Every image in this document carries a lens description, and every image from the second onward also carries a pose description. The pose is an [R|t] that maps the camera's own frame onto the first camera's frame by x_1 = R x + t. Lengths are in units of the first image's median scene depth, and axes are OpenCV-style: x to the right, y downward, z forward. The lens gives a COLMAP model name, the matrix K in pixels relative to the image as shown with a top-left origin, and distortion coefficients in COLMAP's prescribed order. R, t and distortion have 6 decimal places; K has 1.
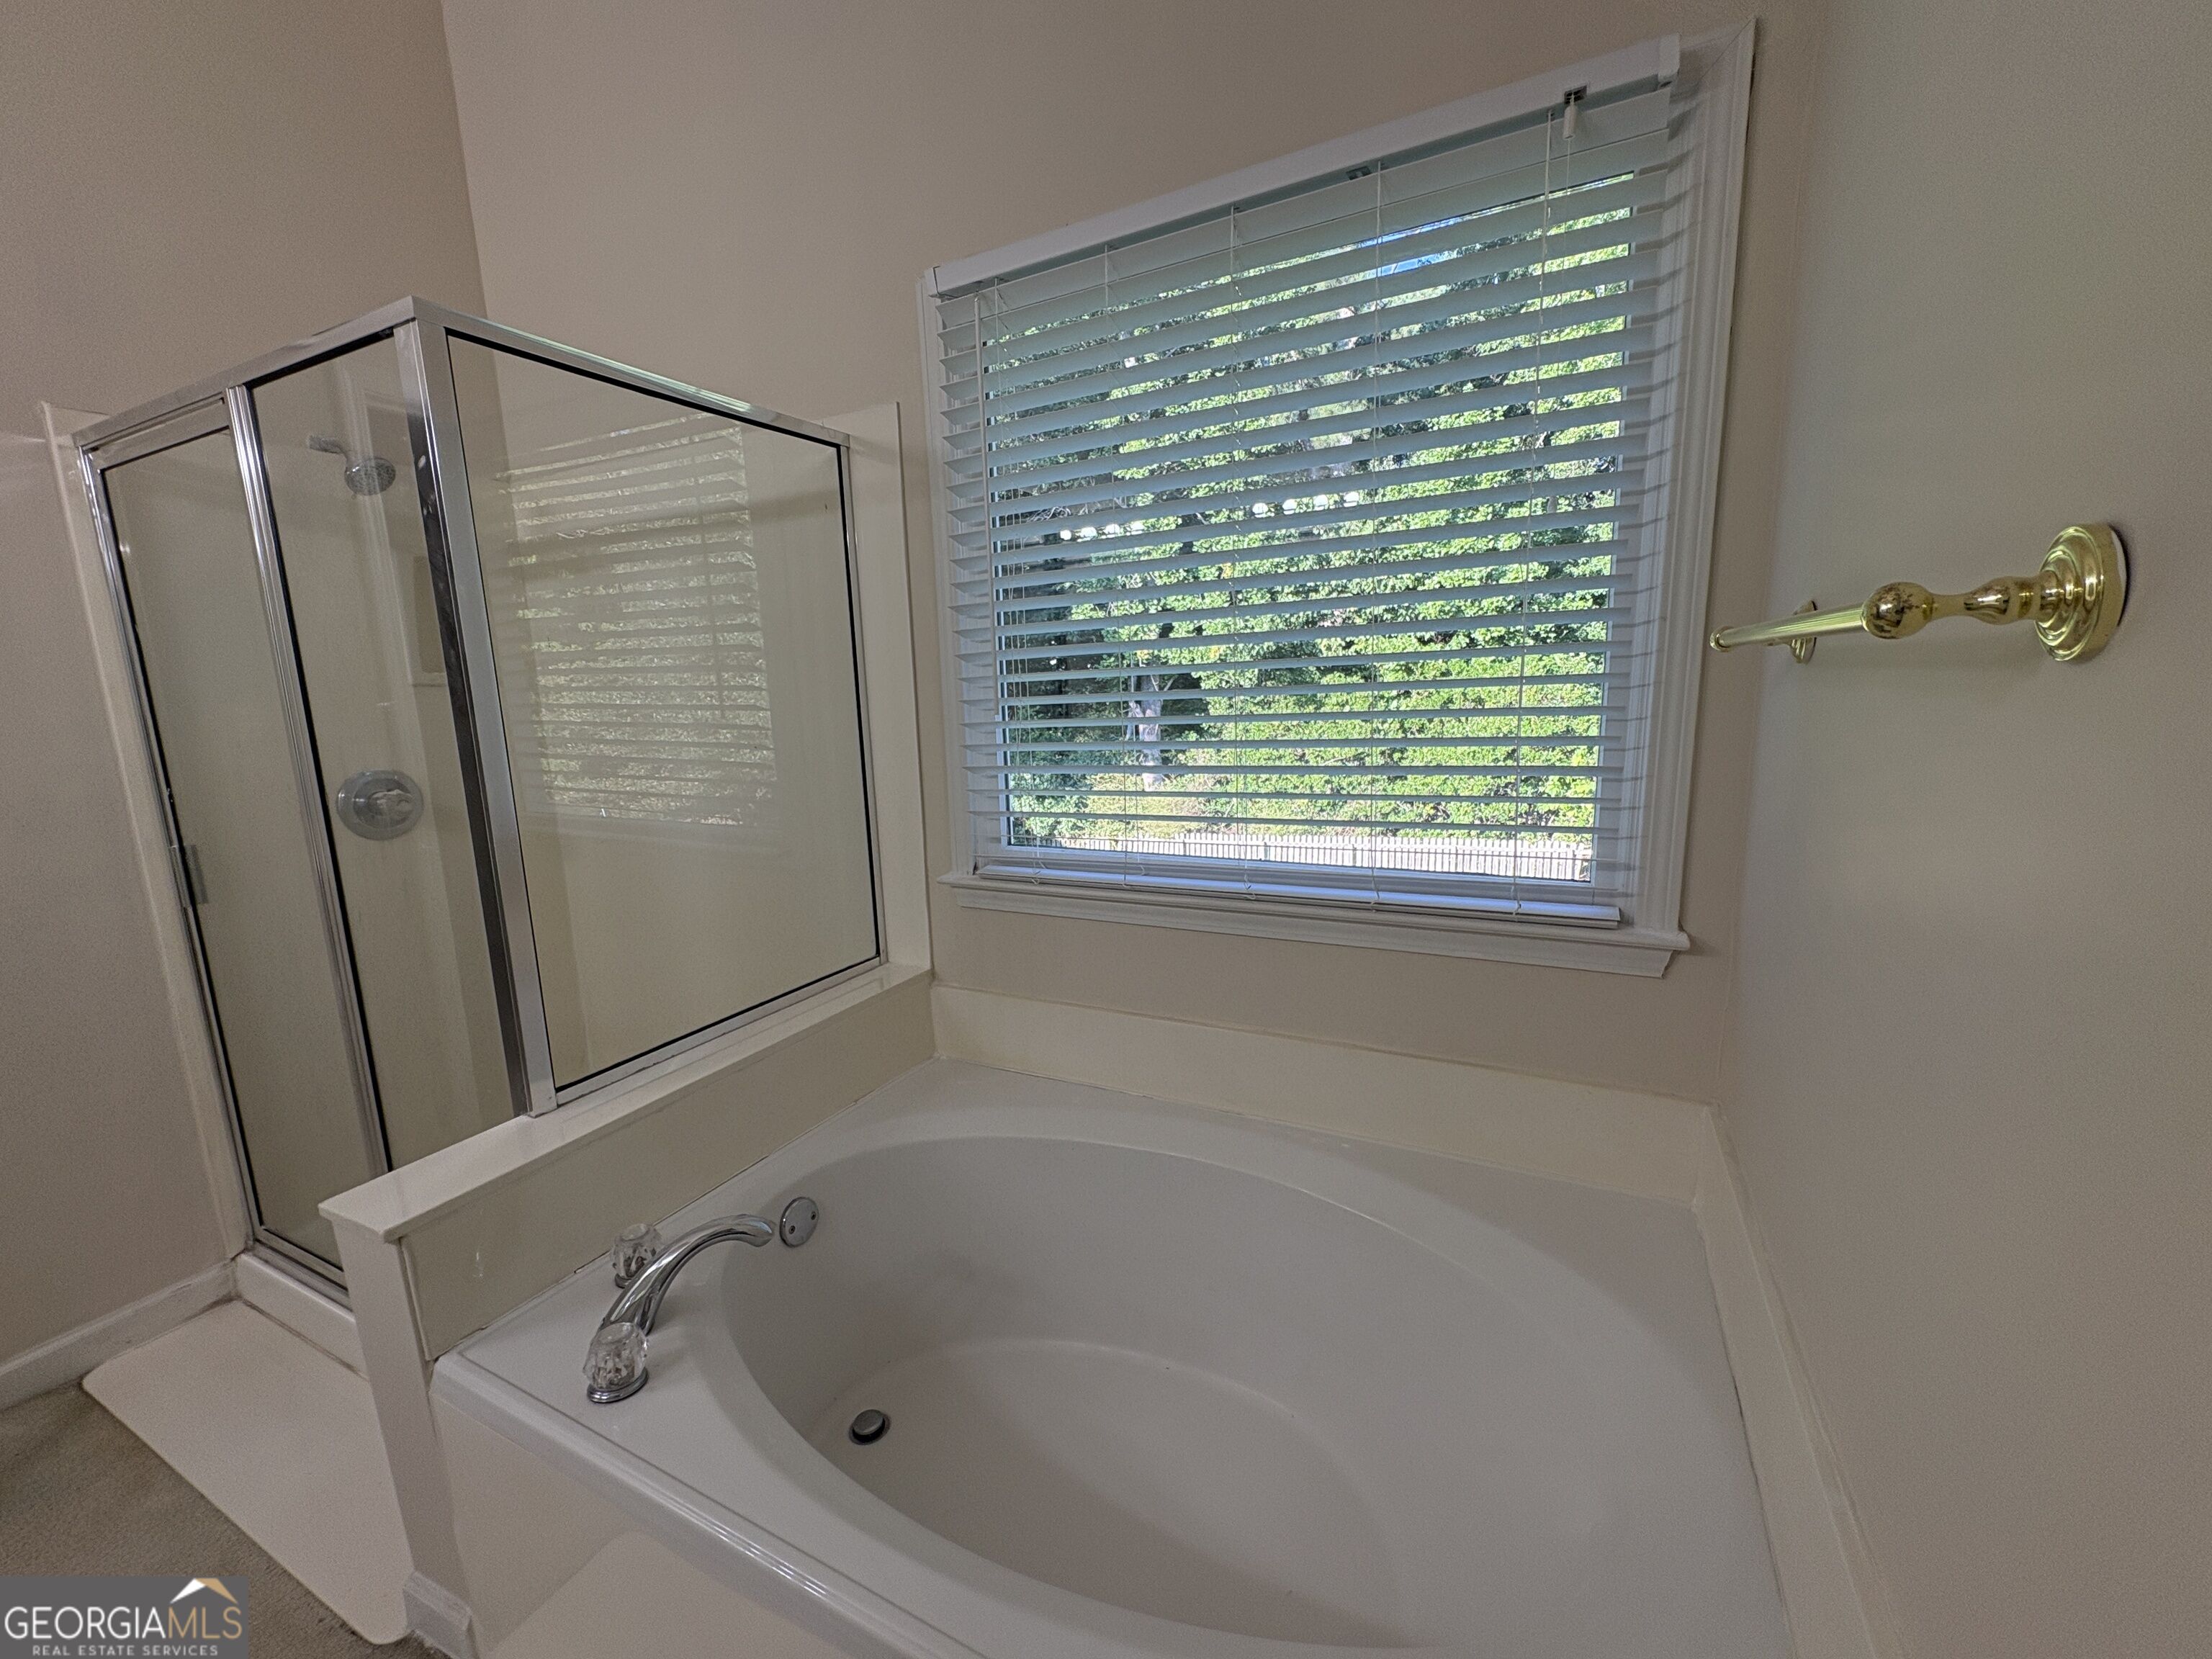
lens RADIAL K [[883.5, 0, 1109.1], [0, 883.5, 829.5], [0, 0, 1]] dist [0.001663, -0.000037]
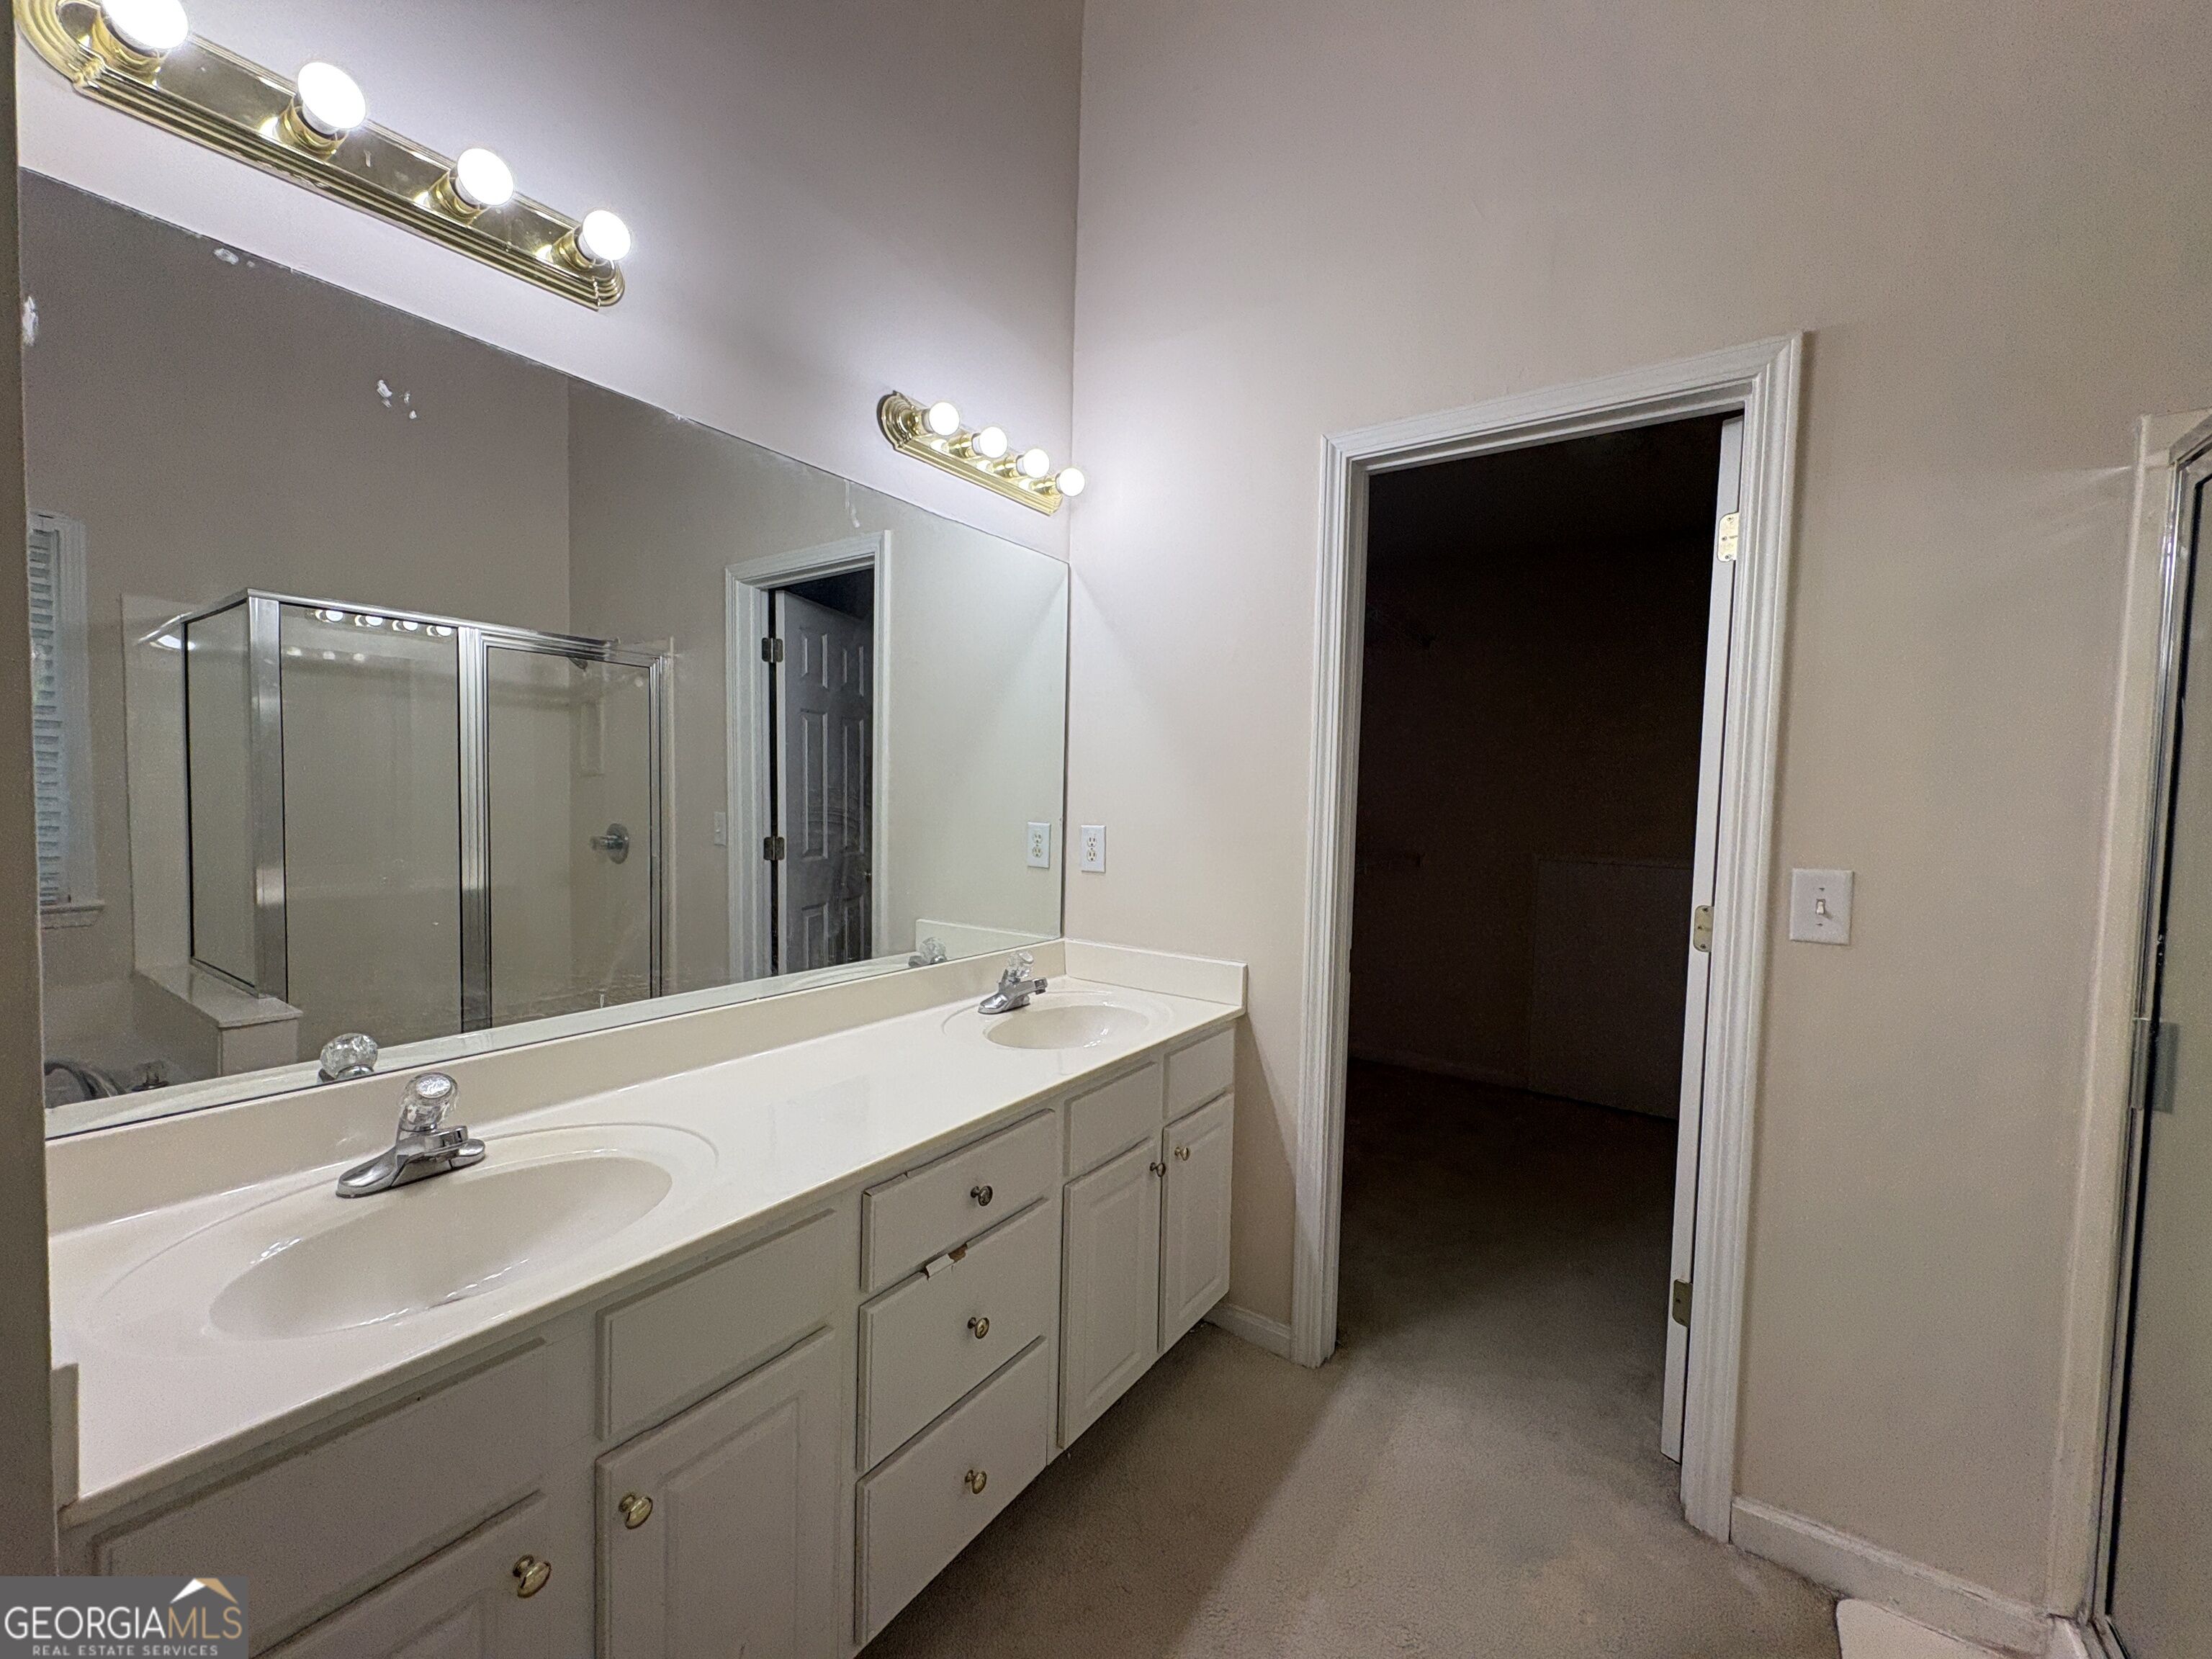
lens RADIAL K [[883.5, 0, 1109.1], [0, 883.5, 829.5], [0, 0, 1]] dist [0.001663, -0.000037]
pose [[-0.119473, 0.074639, -0.990028, -0.292324], [-0.189255, 0.977174, 0.096508, -0.038359], [0.974633, 0.198897, -0.102620, 0.259749]]
